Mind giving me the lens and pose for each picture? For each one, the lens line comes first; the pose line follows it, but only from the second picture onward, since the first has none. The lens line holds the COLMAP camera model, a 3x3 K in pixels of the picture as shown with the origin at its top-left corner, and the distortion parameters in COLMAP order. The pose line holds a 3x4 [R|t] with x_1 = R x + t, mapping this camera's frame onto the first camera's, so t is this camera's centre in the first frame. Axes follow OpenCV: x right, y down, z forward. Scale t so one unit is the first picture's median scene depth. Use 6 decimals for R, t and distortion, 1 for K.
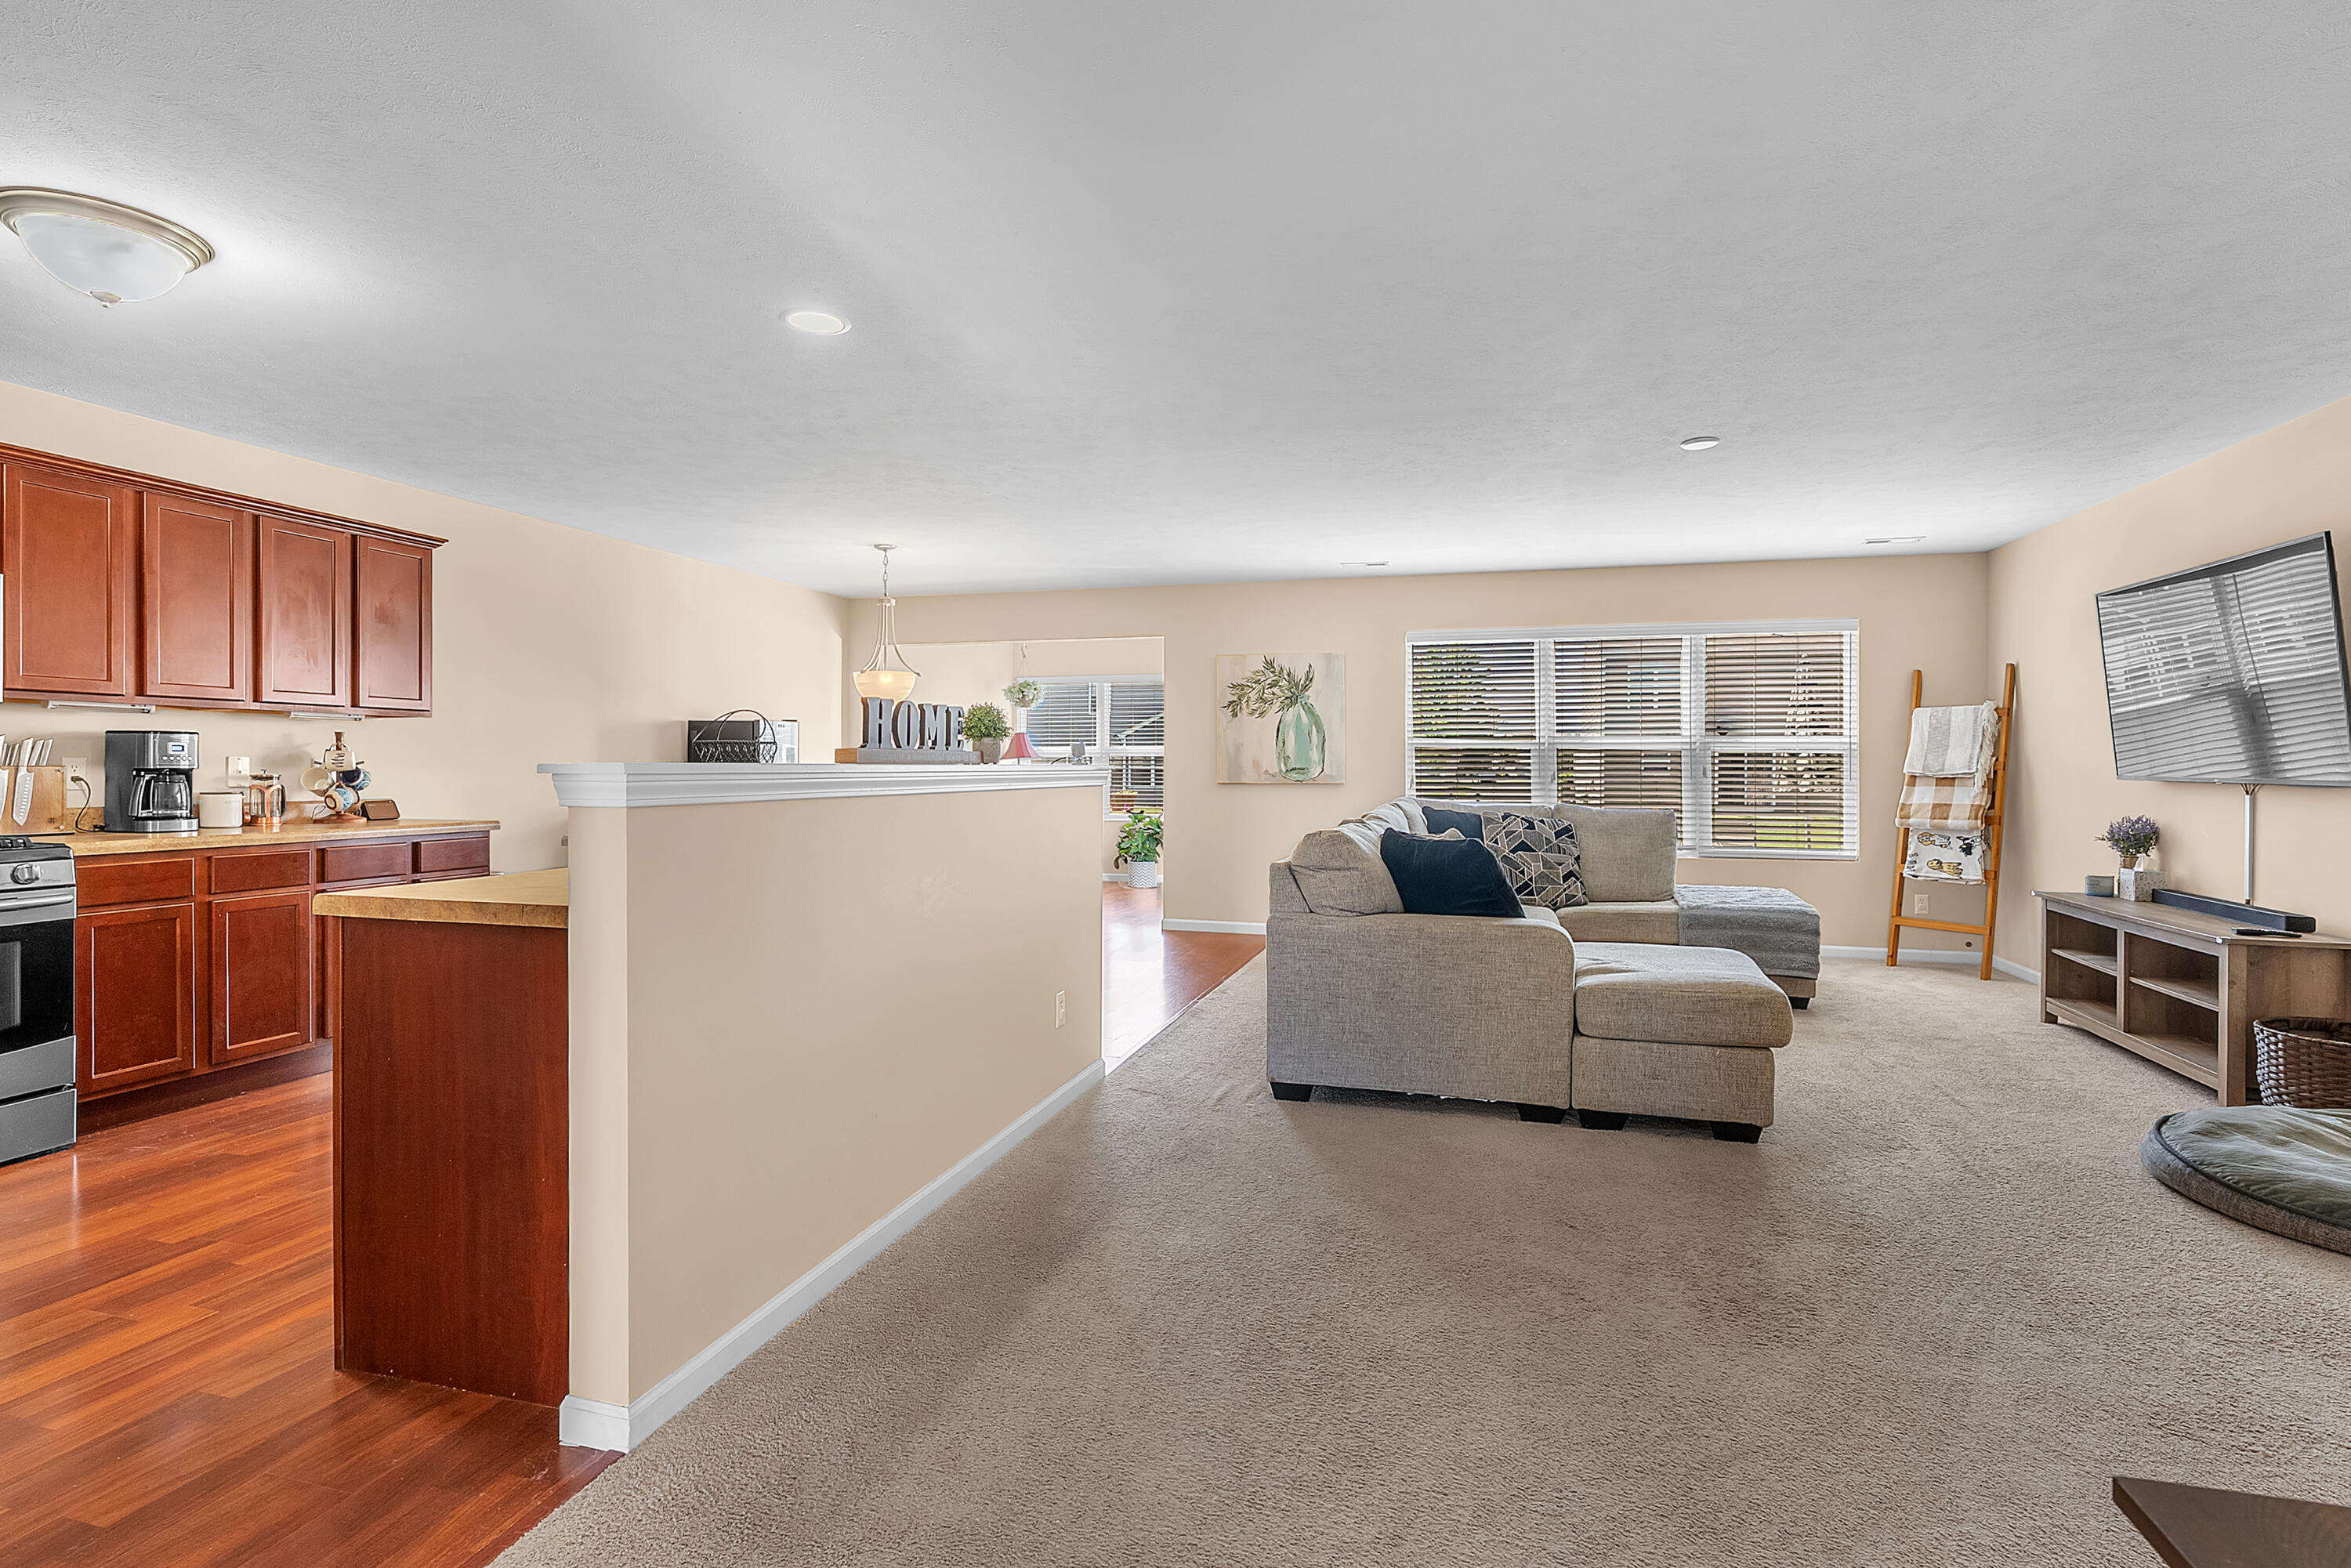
lens RADIAL K [[1127.9, 0, 1174.3], [0, 1127.9, 768.9], [0, 0, 1]] dist [-0.003165, 0.000489]
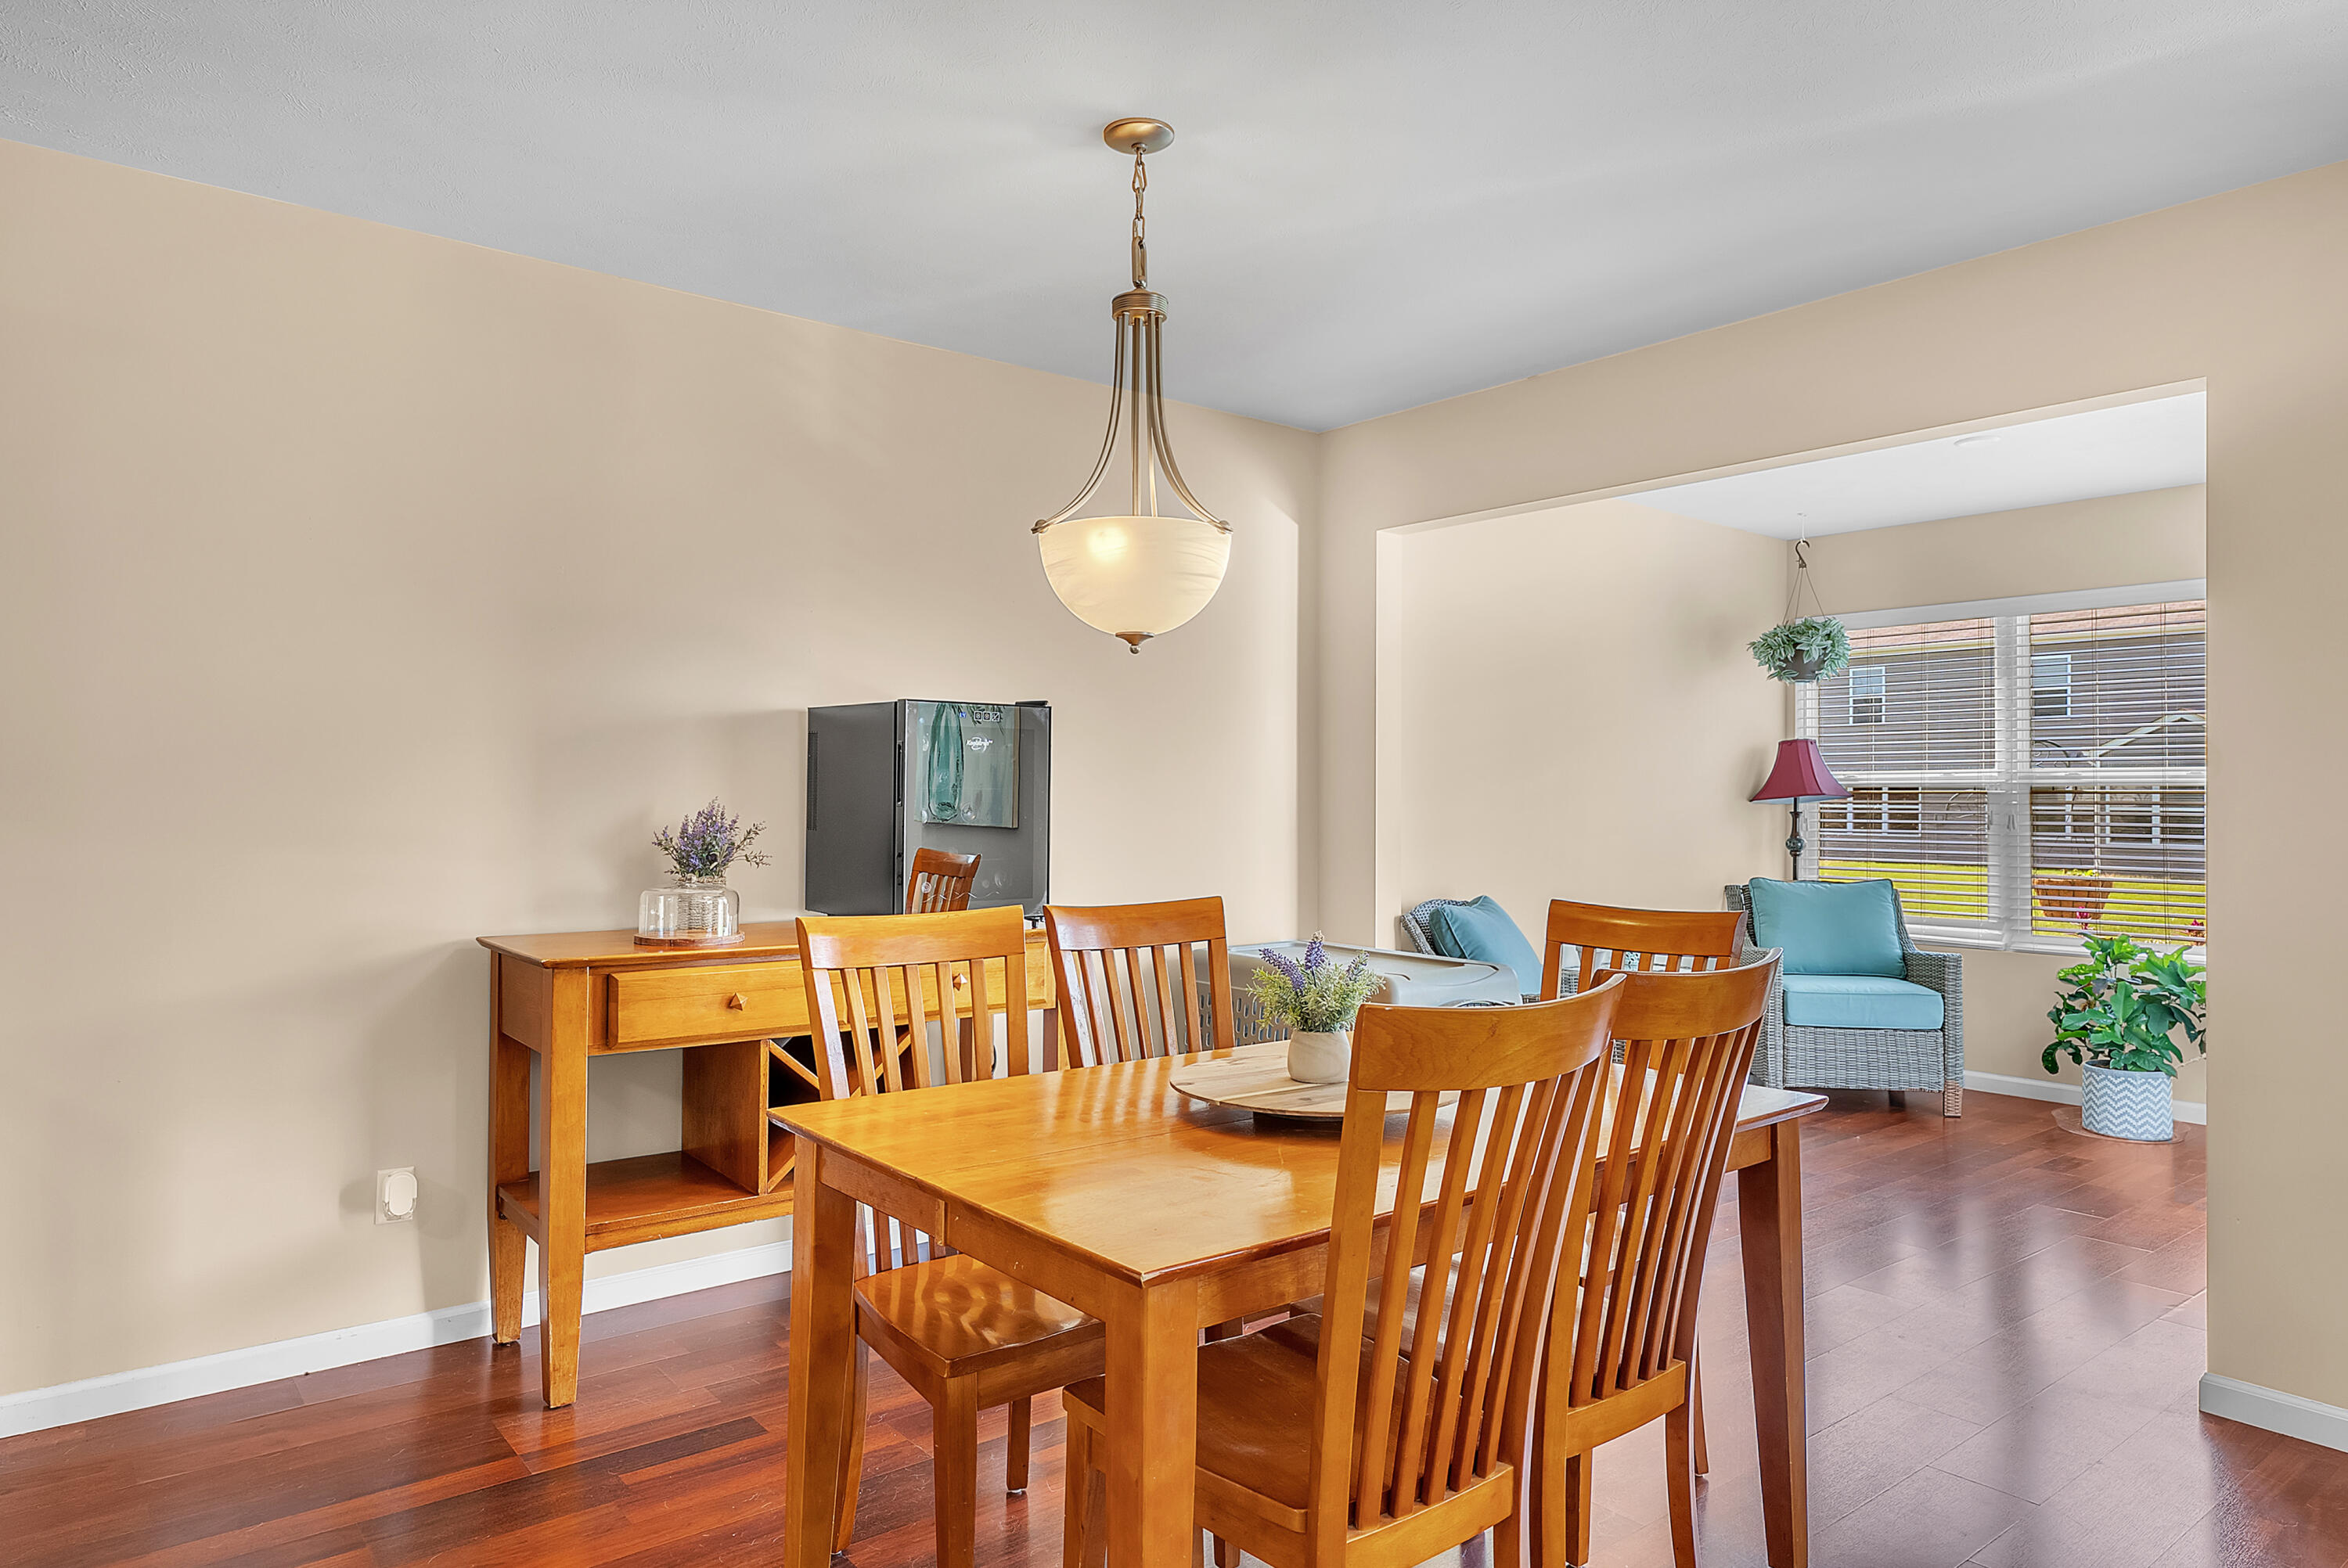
lens RADIAL K [[1434.6, 0, 1183.2], [0, 1434.6, 776.1], [0, 0, 1]] dist [0.002906, 0.000410]
pose [[0.817544, -0.005736, -0.575838, -0.021190], [-0.005762, 0.999819, -0.018141, -0.014688], [0.575838, 0.018149, 0.817362, 0.988701]]
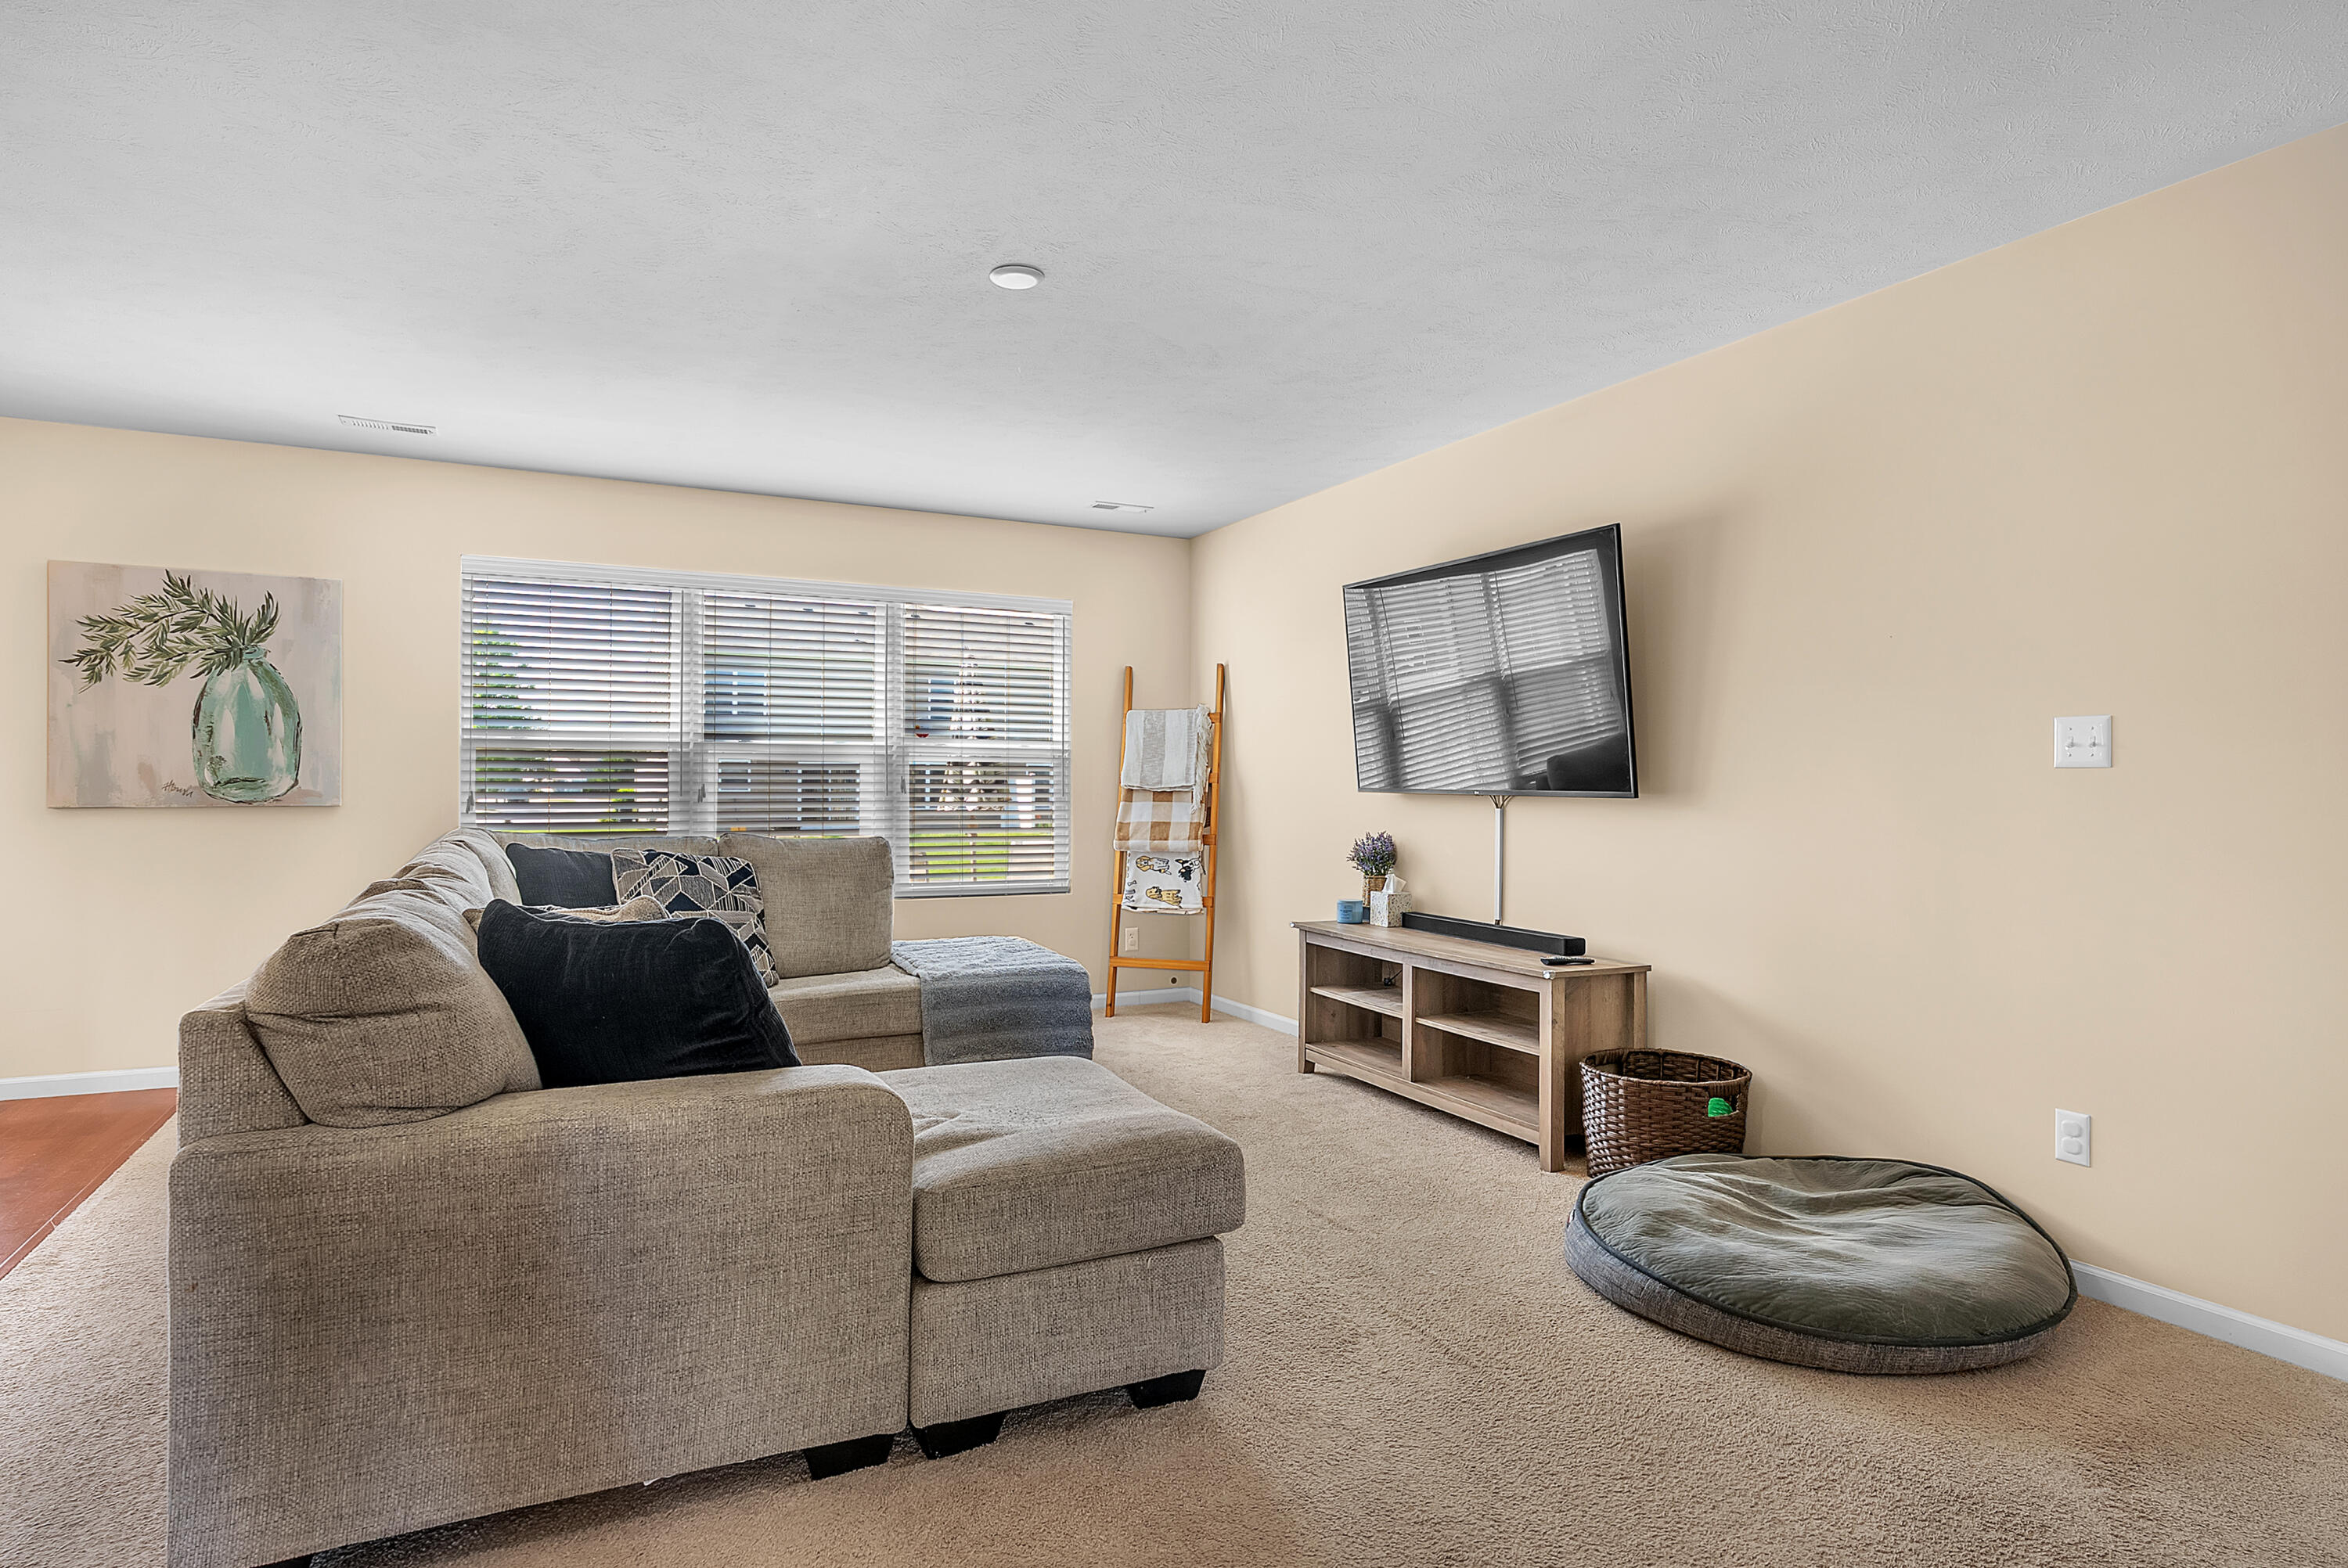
lens RADIAL K [[1276.7, 0, 1172.2], [0, 1276.7, 774.5], [0, 0, 1]] dist [-0.005522, 0.001802]
pose [[0.732985, 0.005892, 0.680219, 0.032245], [-0.000199, 0.999964, -0.008446, 0.003864], [-0.680245, 0.006055, 0.732960, 0.393164]]
